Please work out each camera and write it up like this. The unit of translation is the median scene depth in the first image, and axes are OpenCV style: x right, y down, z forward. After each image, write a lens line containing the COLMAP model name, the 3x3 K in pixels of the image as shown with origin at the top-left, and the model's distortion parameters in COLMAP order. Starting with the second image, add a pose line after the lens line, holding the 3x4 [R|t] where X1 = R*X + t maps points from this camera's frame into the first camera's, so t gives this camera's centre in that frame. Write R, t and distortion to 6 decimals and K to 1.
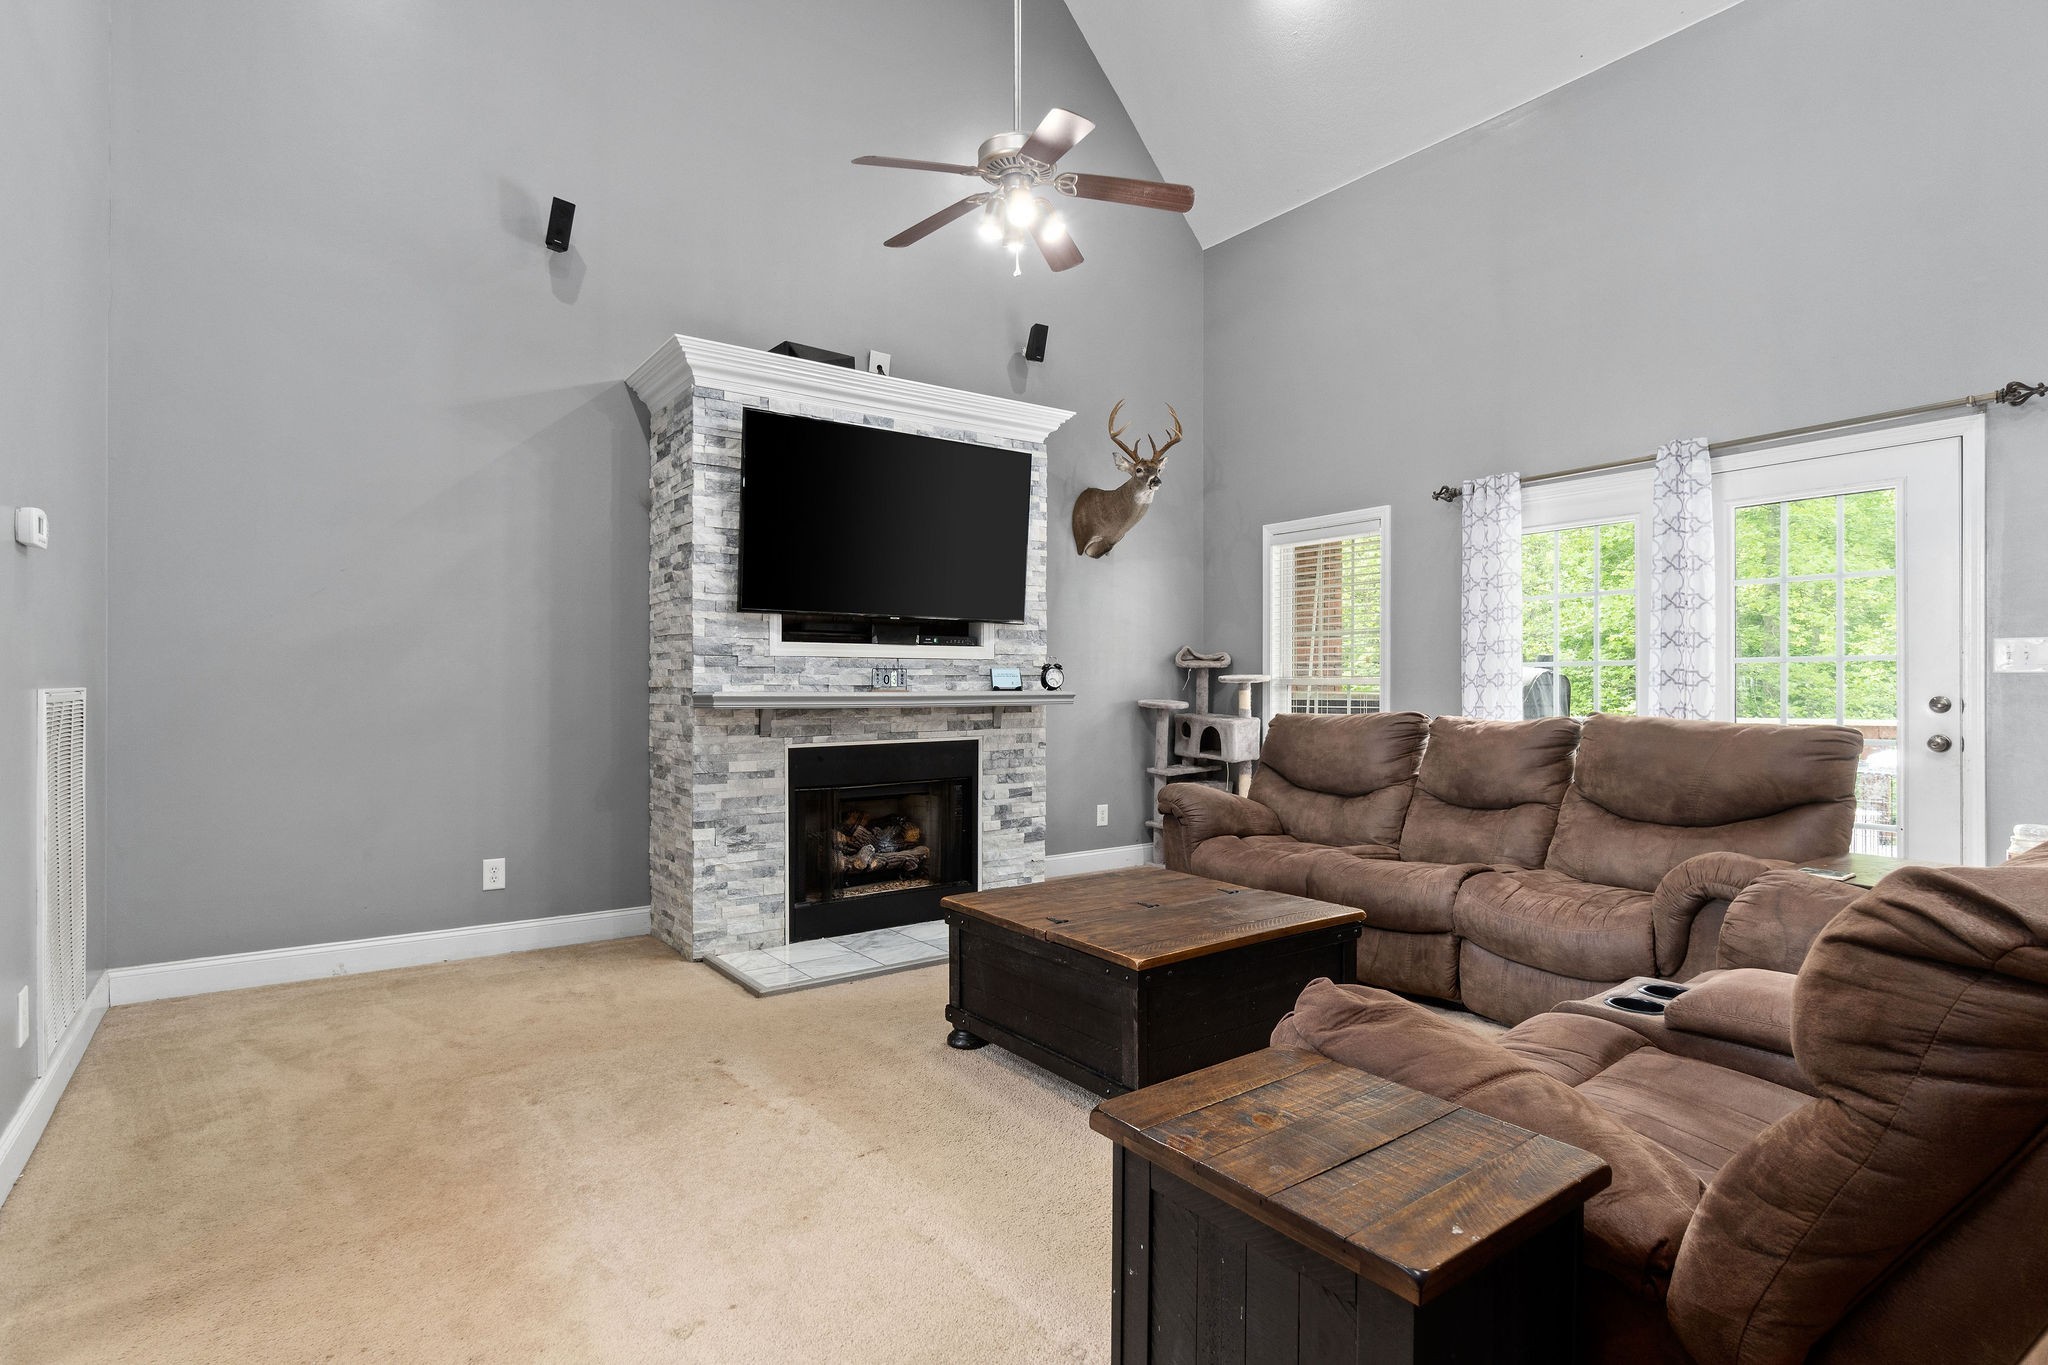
lens RADIAL K [[1036.1, 0, 1024.0], [0, 1036.1, 682.5], [0, 0, 1]] dist [-0.002149, 0.000608]
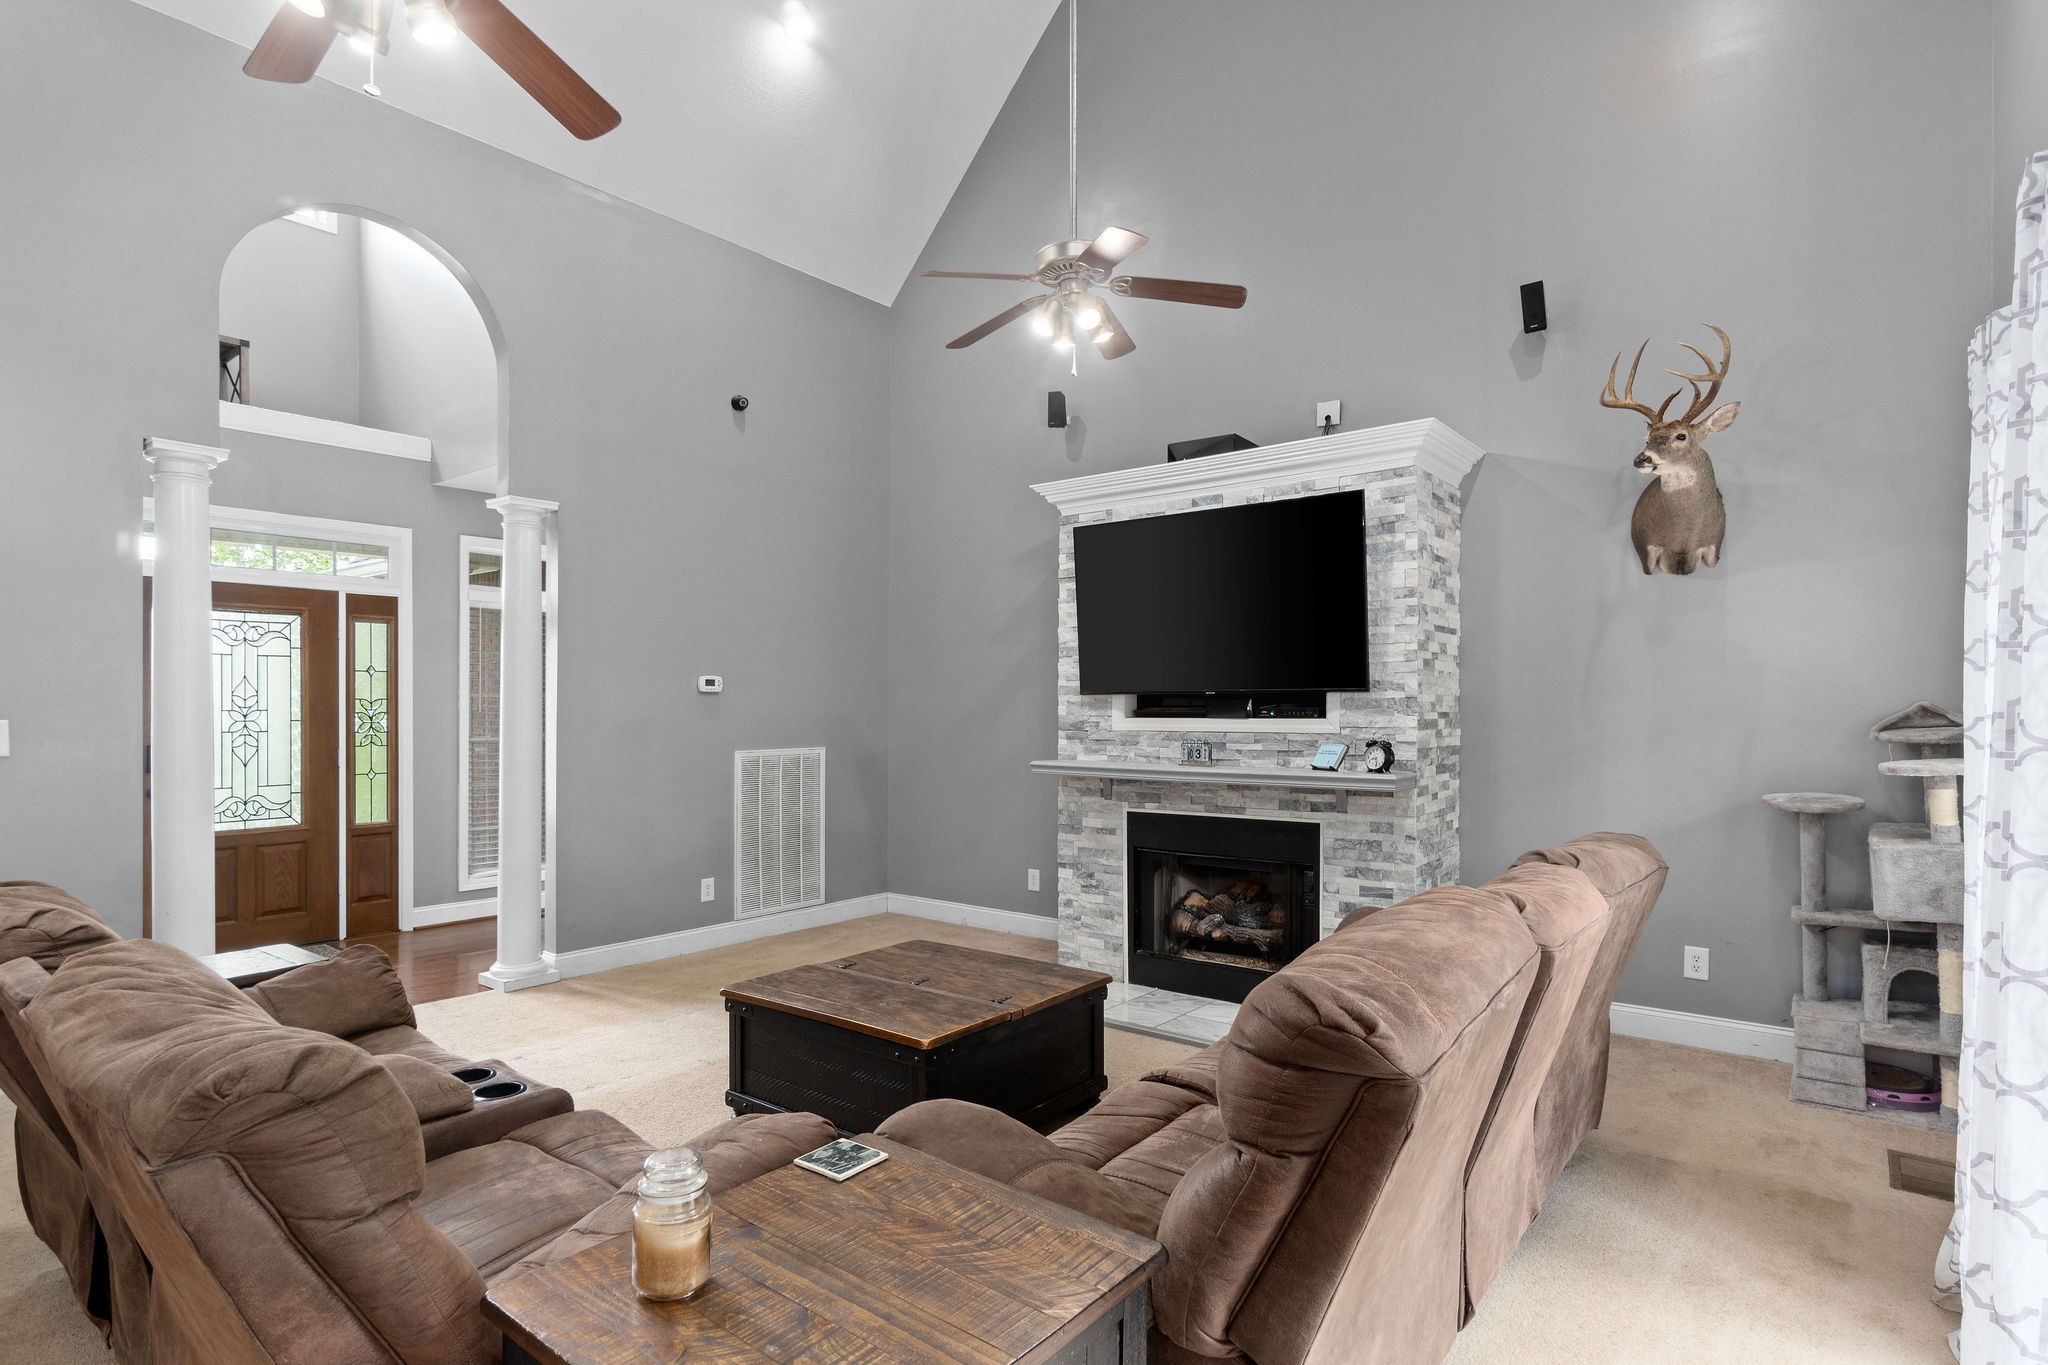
lens RADIAL K [[1057.4, 0, 1010.4], [0, 1057.4, 684.9], [0, 0, 1]] dist [-0.004514, 0.000305]
pose [[0.260483, -0.018257, -0.965306, 0.844701], [0.007246, 0.999830, -0.016954, -0.055611], [0.965451, -0.002578, 0.260571, 0.557653]]
